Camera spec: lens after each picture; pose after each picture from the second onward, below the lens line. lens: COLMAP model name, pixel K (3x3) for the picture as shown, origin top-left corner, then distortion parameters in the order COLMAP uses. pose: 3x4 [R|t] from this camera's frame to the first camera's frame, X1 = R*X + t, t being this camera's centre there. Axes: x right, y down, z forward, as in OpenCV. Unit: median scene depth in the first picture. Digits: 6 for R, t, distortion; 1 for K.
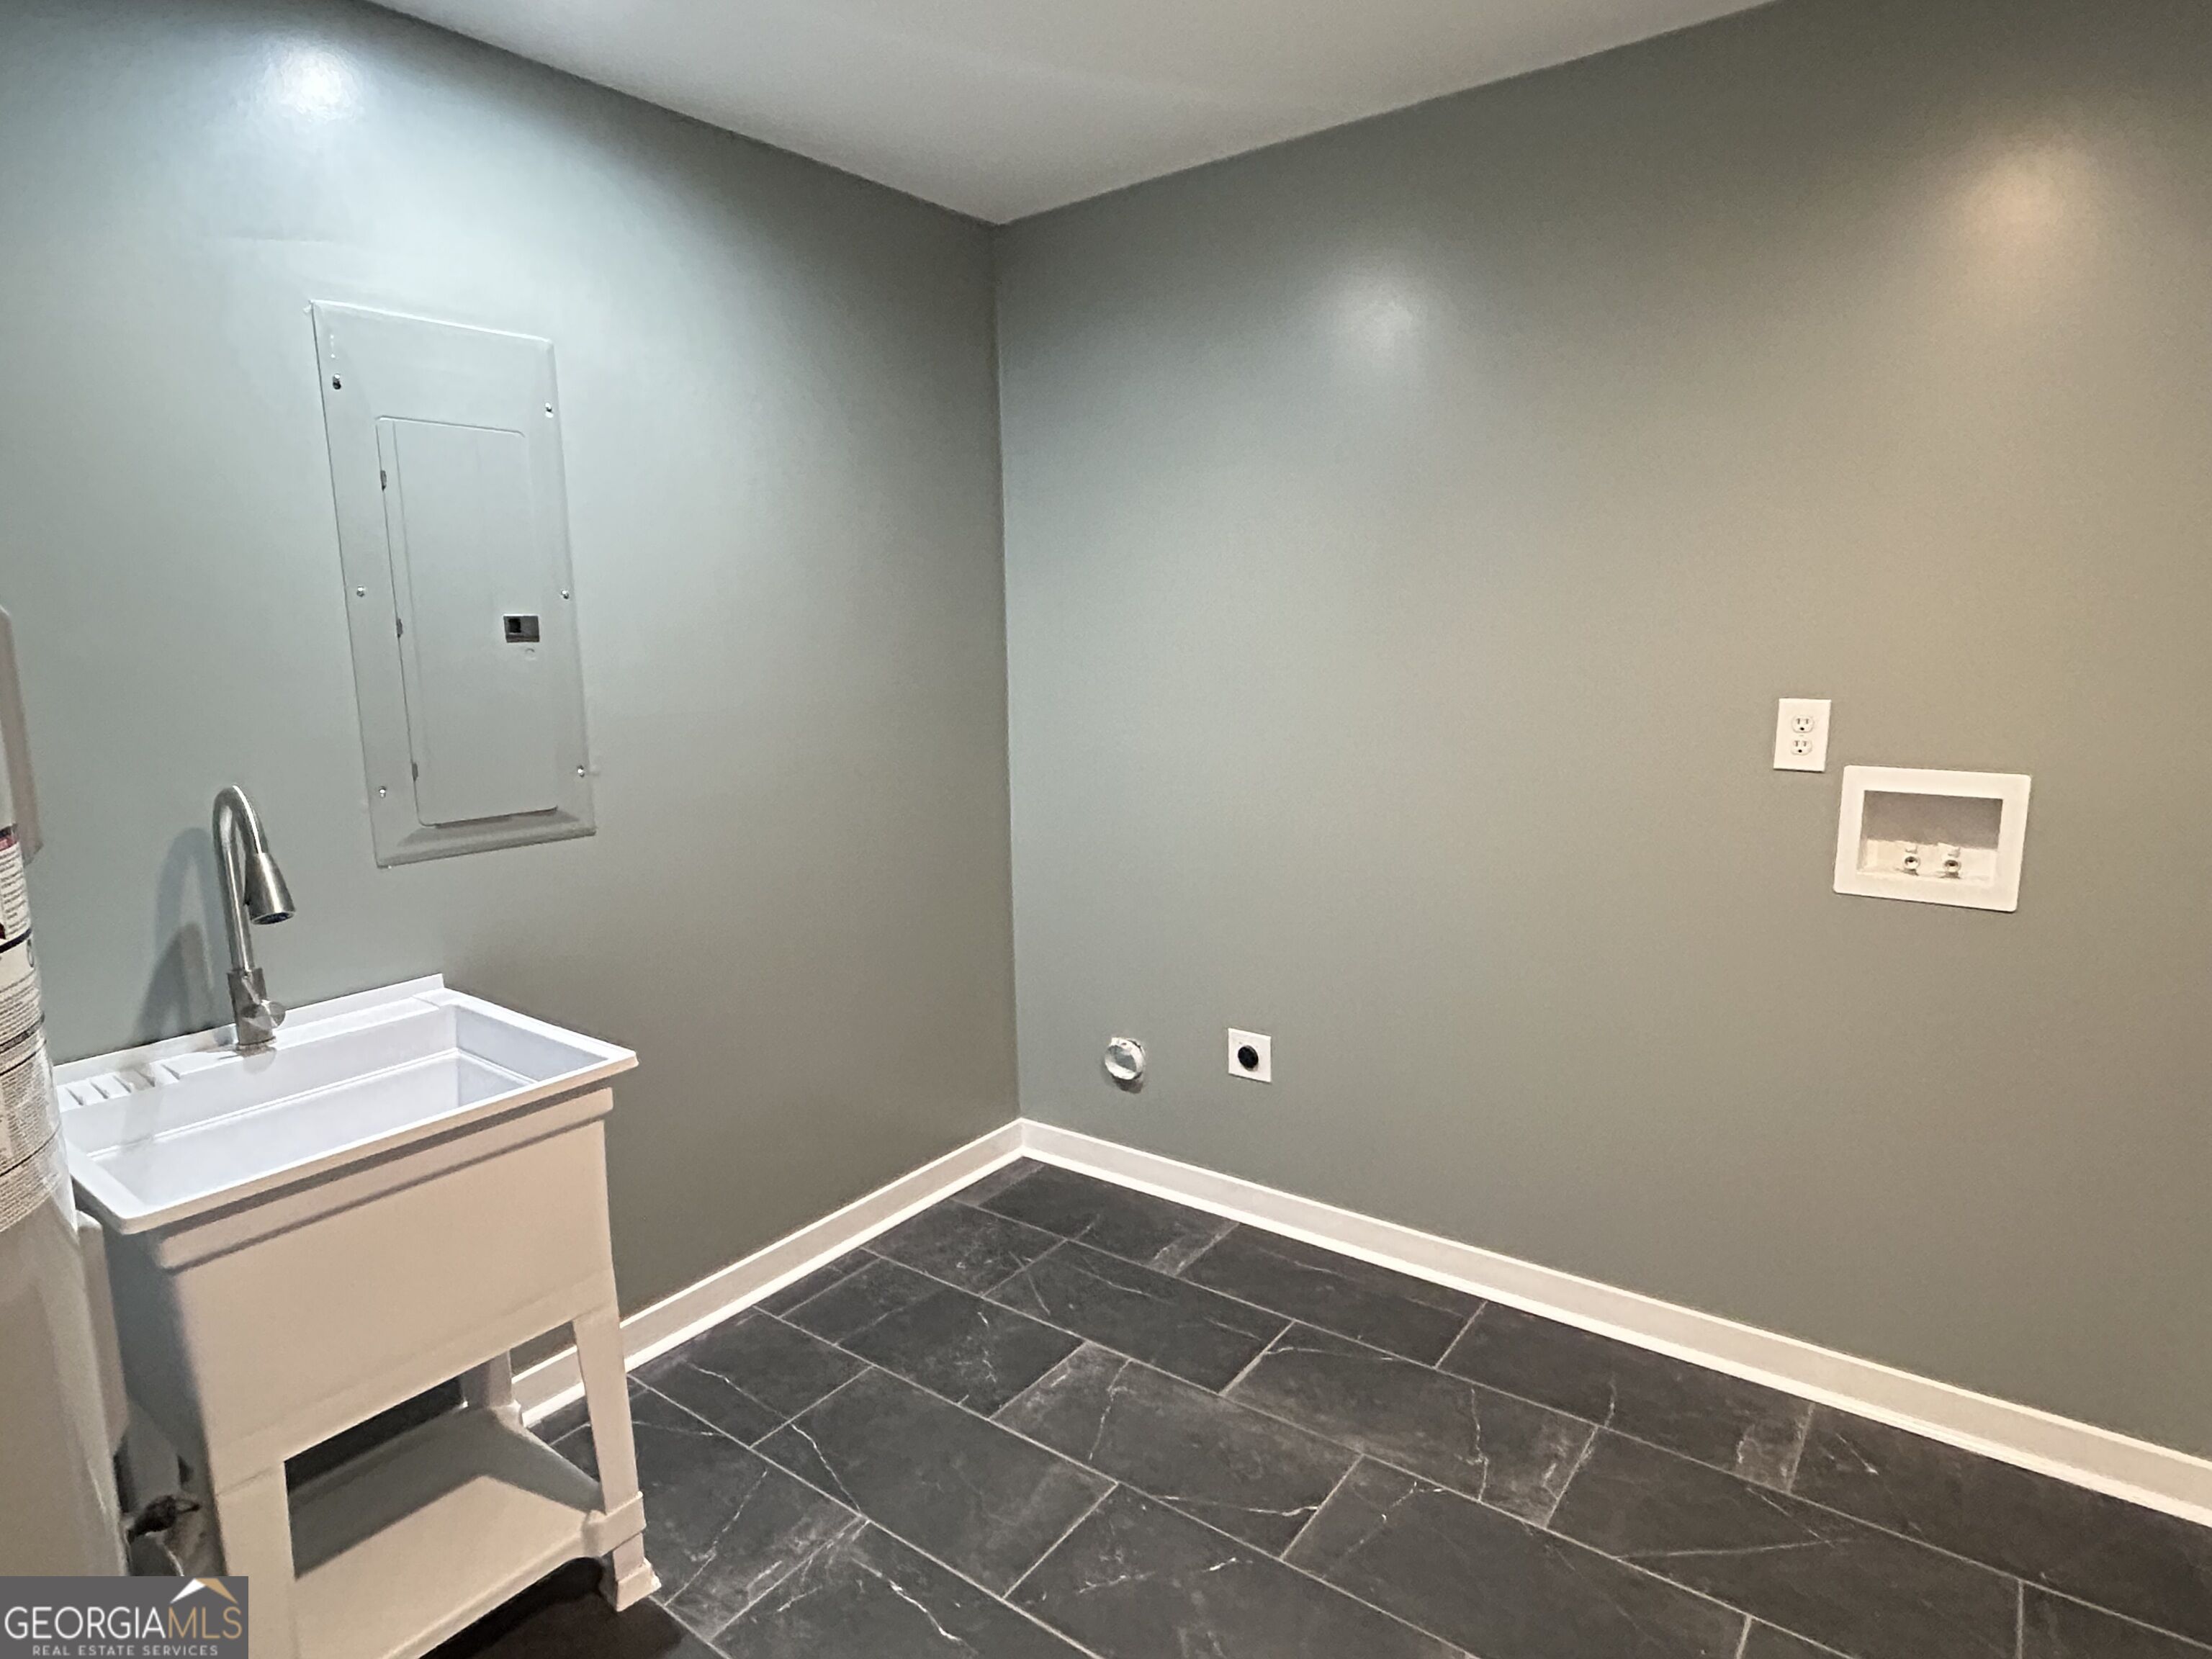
lens RADIAL K [[1202.6, 0, 1106.0], [0, 1202.6, 829.5], [0, 0, 1]] dist [-0.006494, 0.000165]
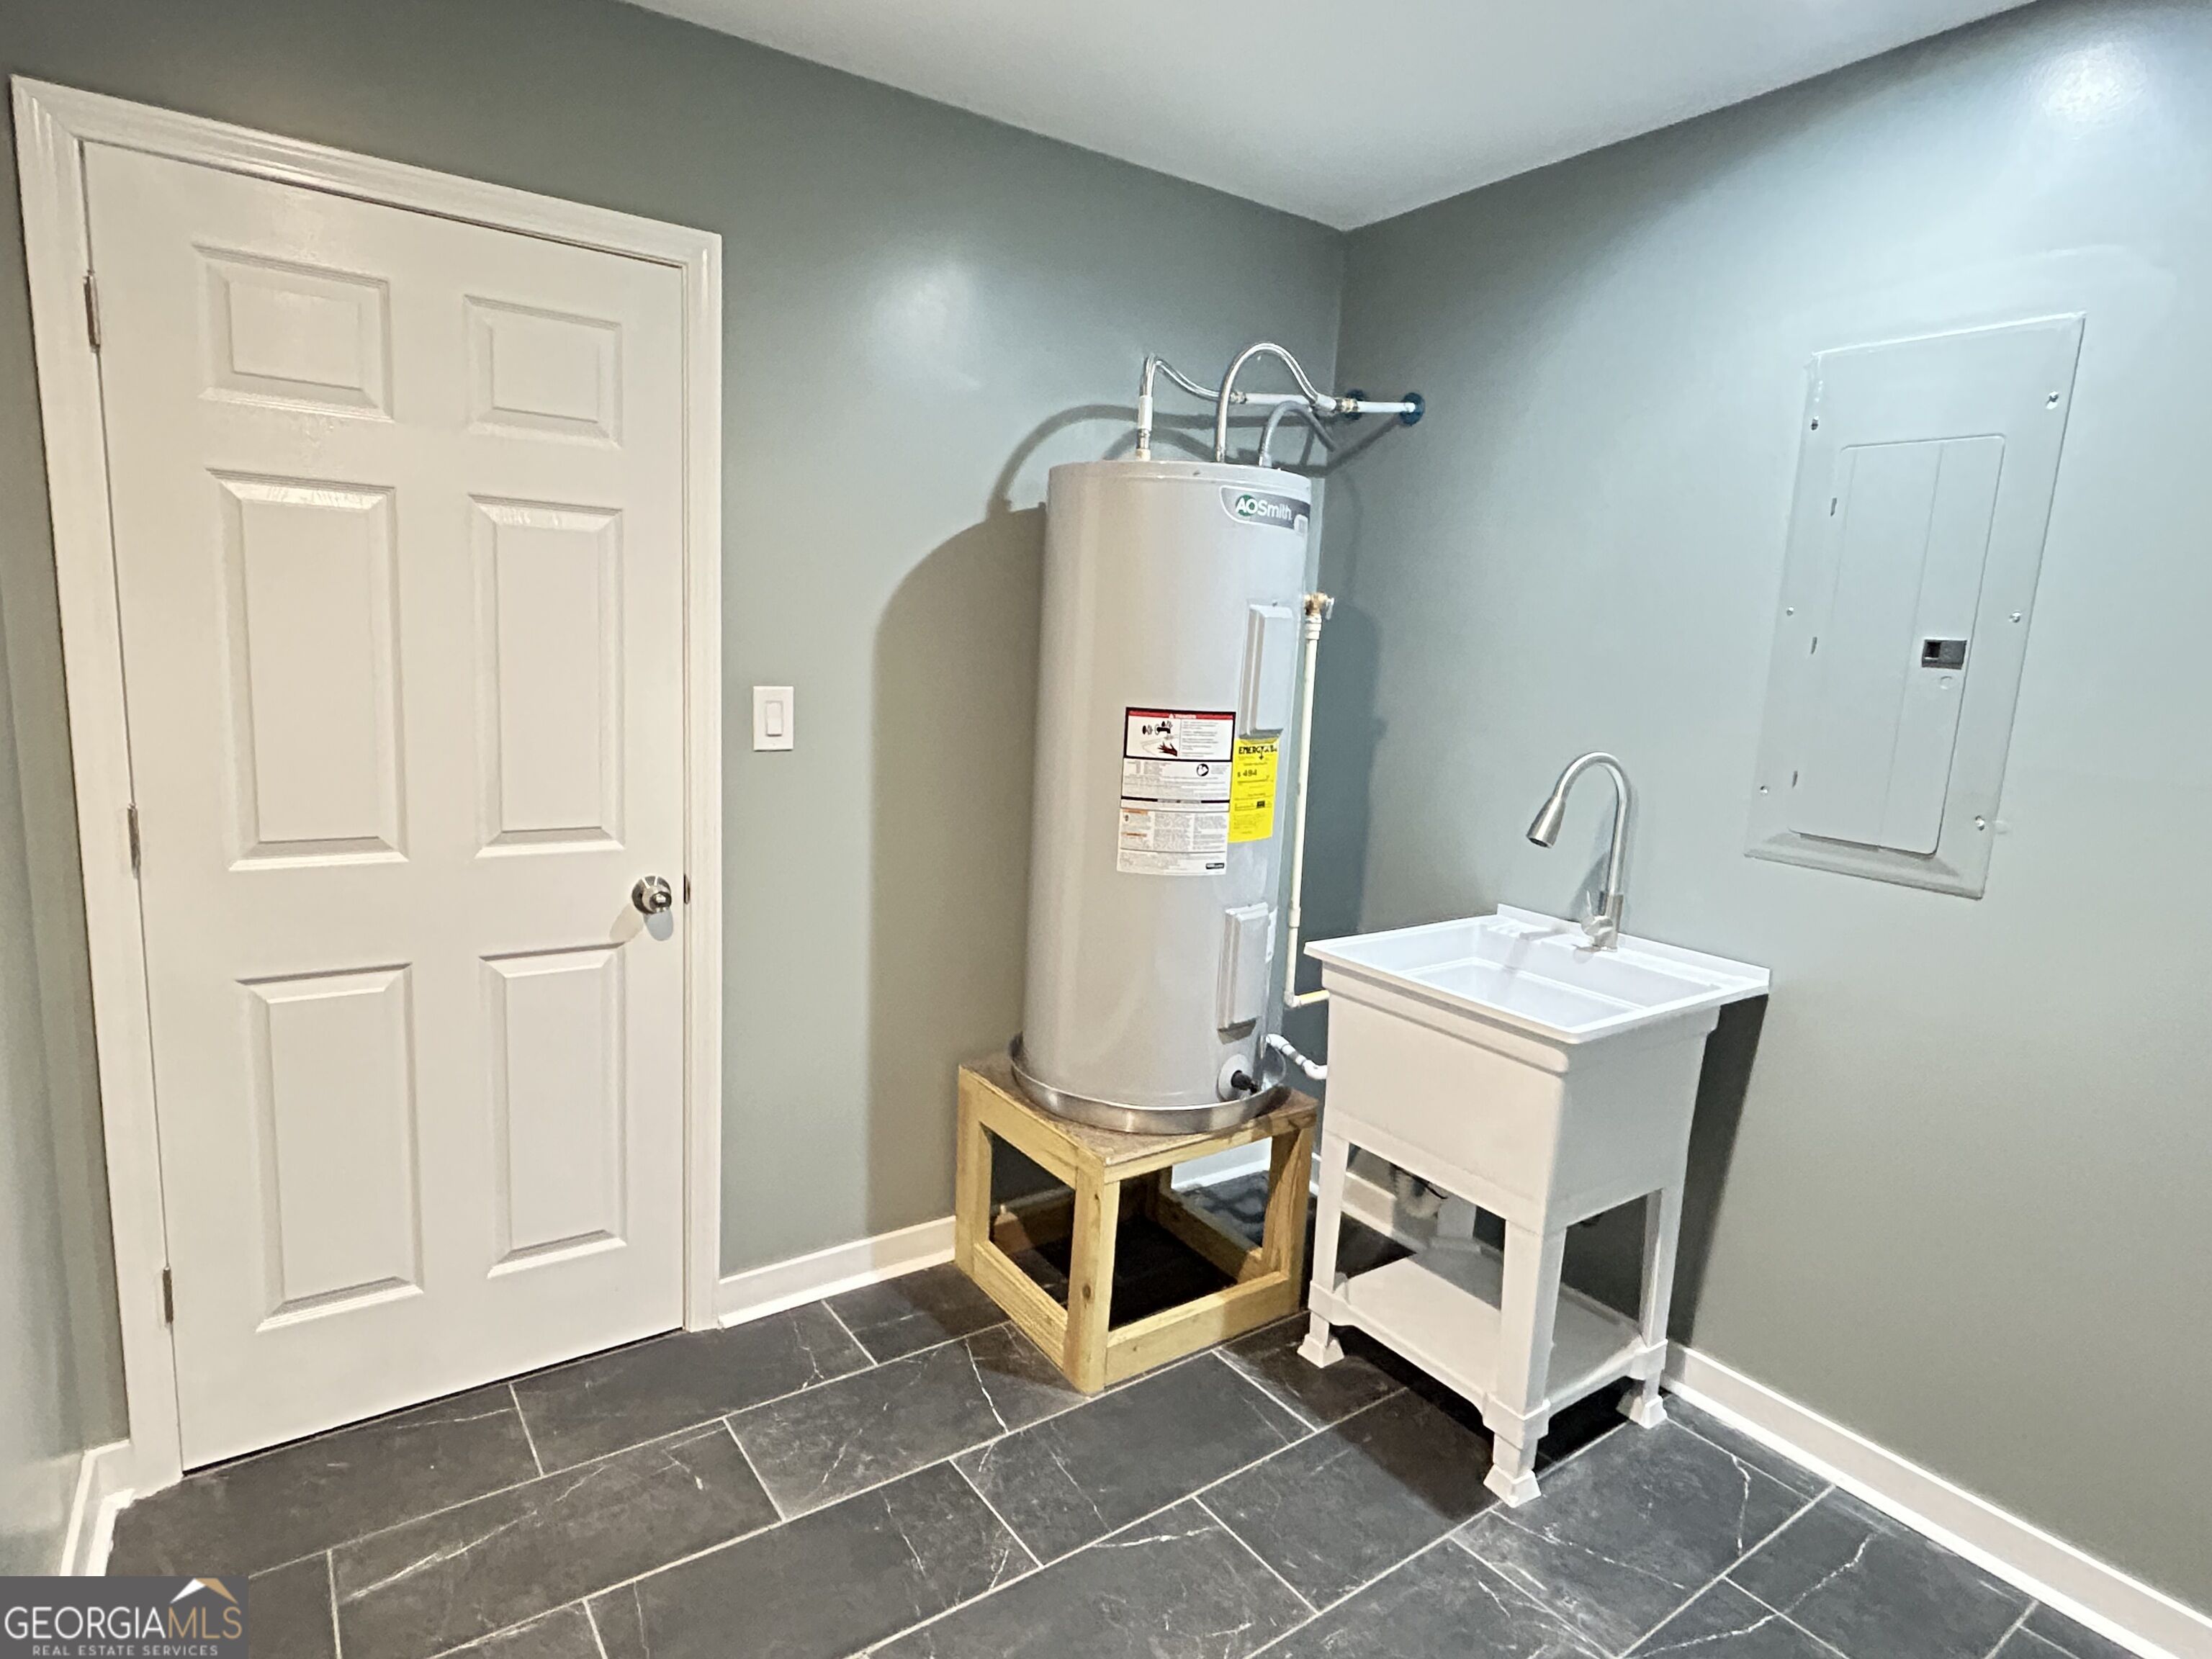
lens RADIAL K [[1202.6, 0, 1106.0], [0, 1202.6, 829.5], [0, 0, 1]] dist [-0.006494, 0.000165]
pose [[-0.302152, 0.171241, -0.937753, 0.627933], [-0.194896, 0.951856, 0.236614, -0.141516], [0.933124, 0.254258, -0.254231, 0.722755]]
